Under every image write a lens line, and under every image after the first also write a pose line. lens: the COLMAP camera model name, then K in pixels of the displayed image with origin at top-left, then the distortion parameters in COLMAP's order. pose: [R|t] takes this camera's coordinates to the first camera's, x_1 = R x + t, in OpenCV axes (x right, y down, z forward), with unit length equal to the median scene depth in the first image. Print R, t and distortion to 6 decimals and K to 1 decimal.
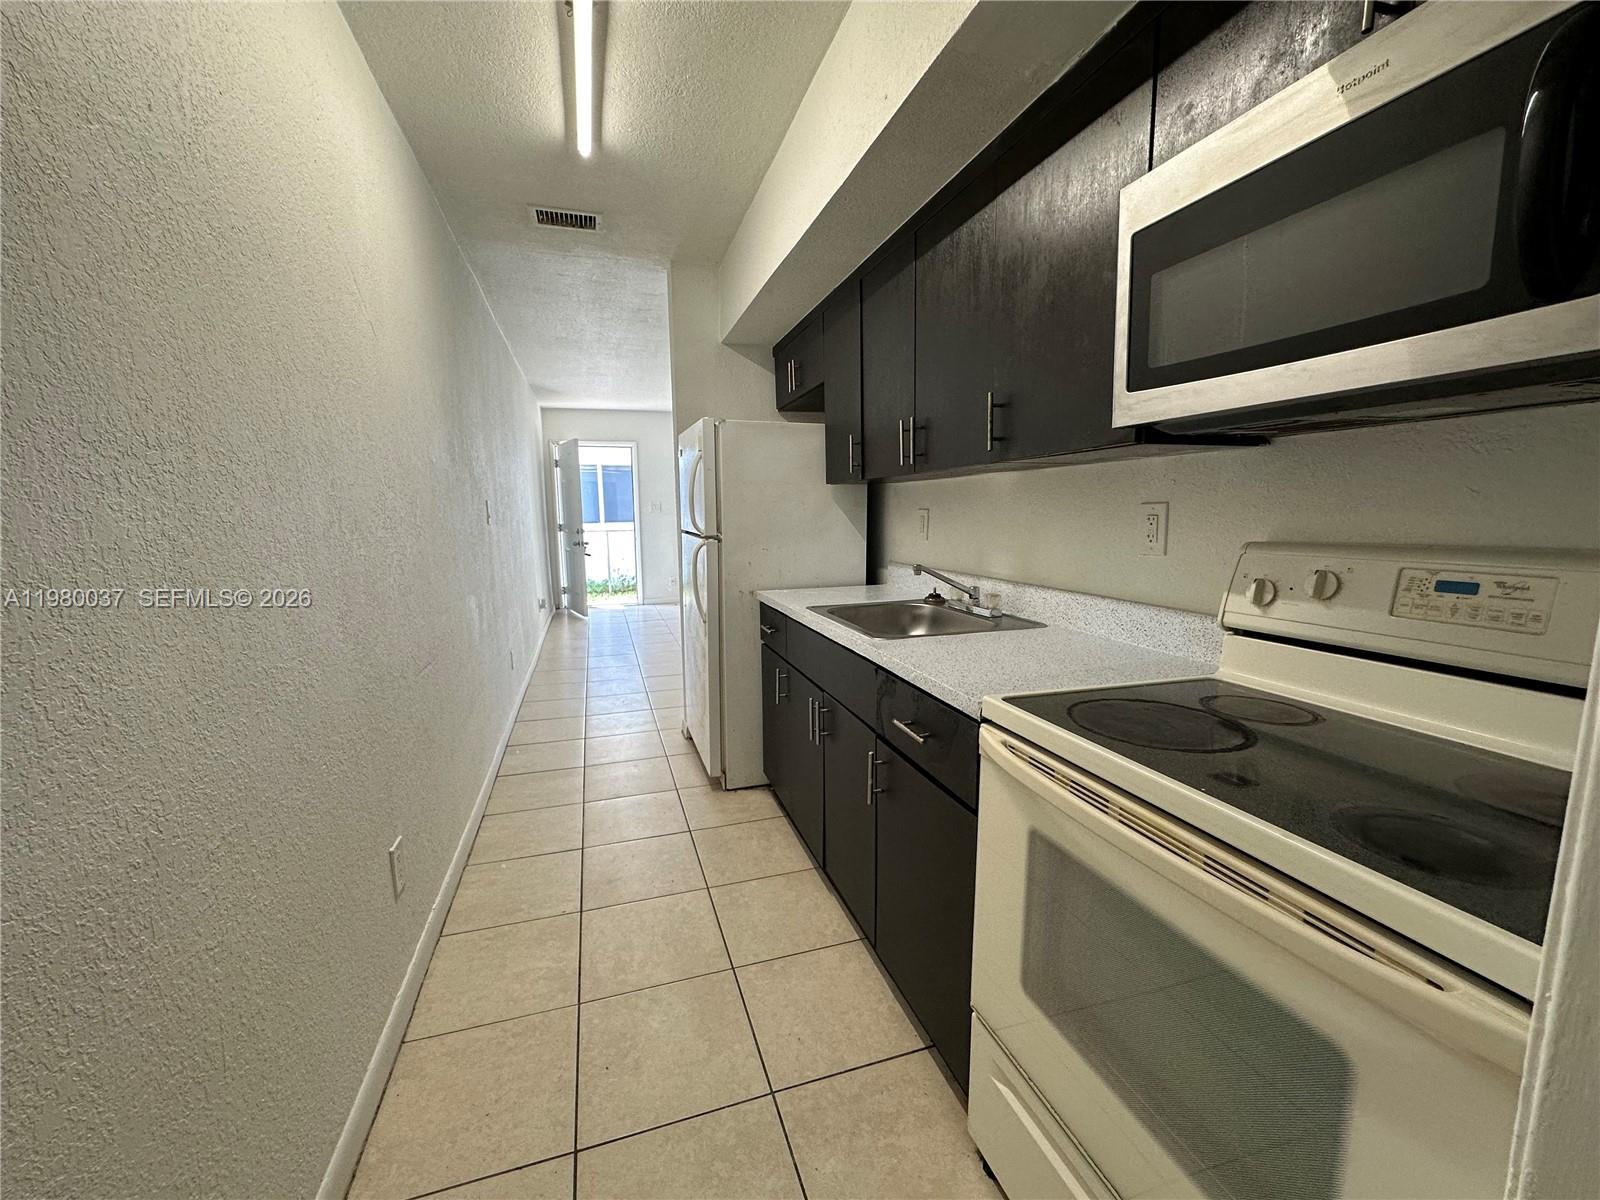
lens RADIAL K [[637.8, 0, 800.4], [0, 637.8, 601.8], [0, 0, 1]] dist [-0.003288, 0.000930]
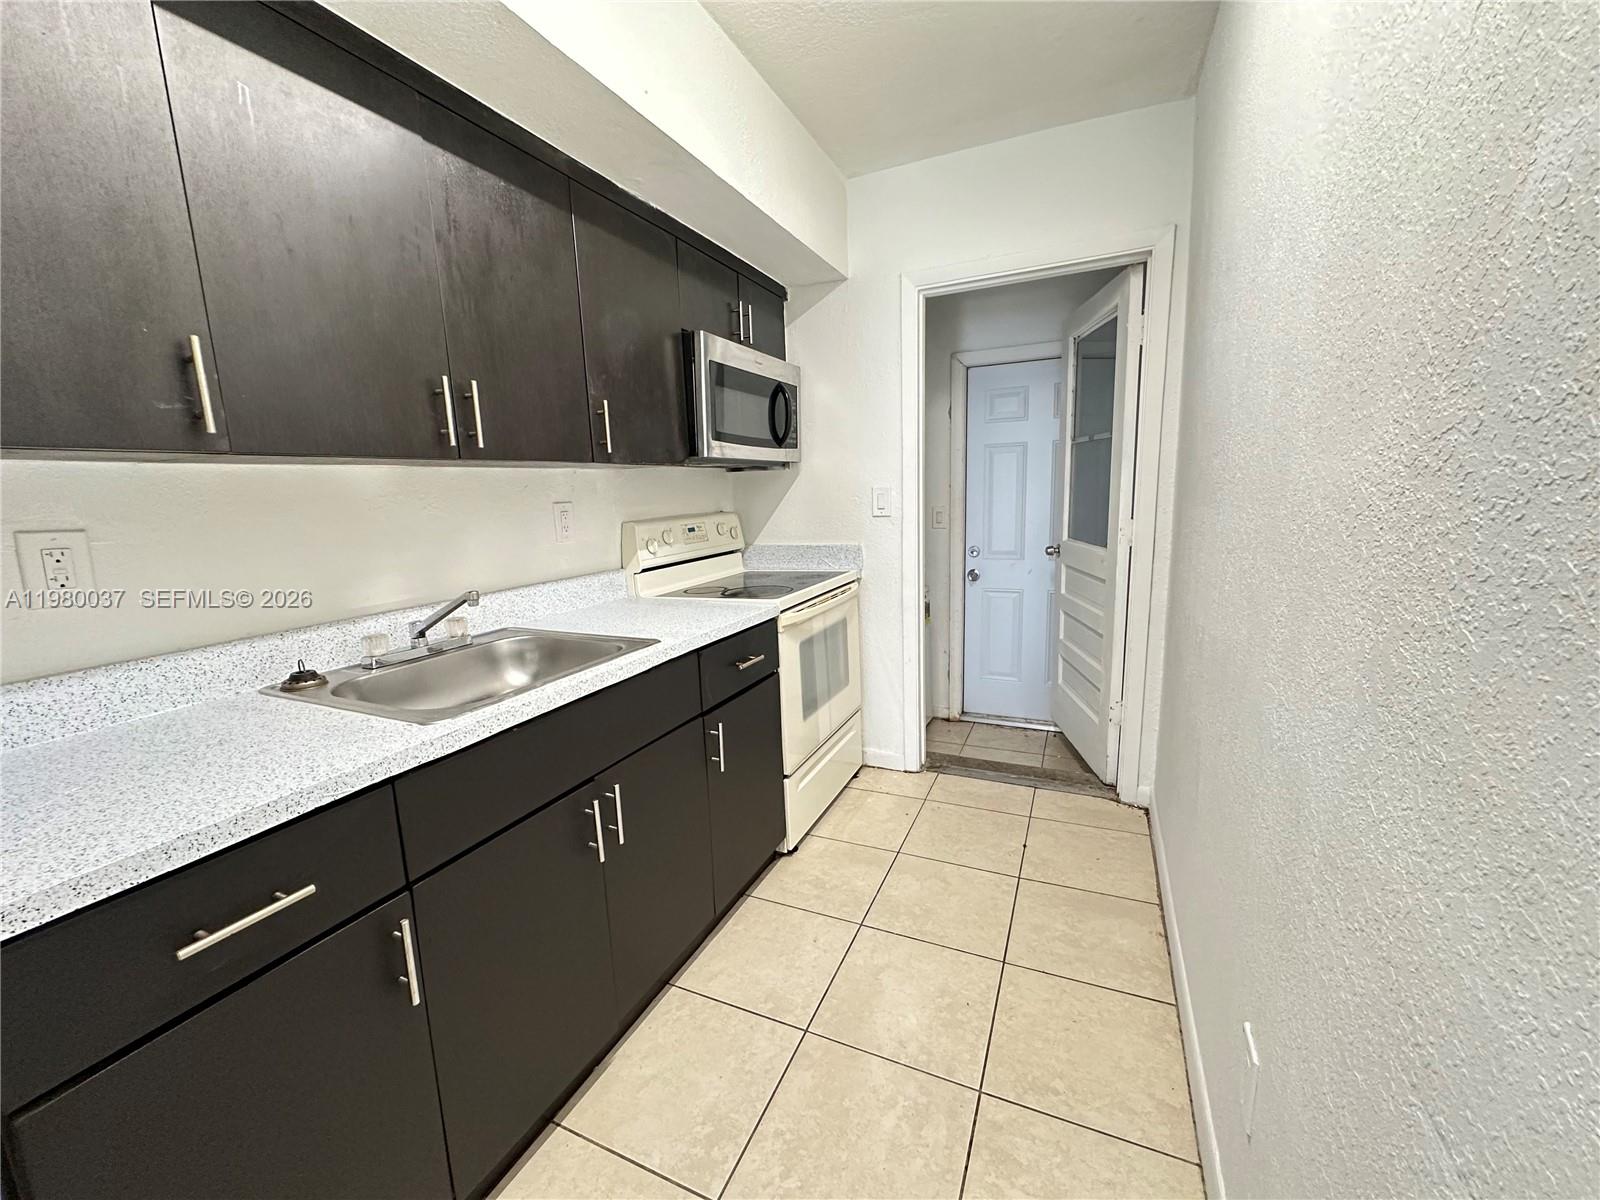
lens RADIAL K [[637.8, 0, 798.2], [0, 637.8, 599.0], [0, 0, 1]] dist [-0.003288, 0.000930]
pose [[-0.737285, -0.075479, 0.671352, -0.841020], [0.140499, 0.954881, 0.261653, -0.279250], [-0.660811, 0.287237, -0.693415, 1.911512]]
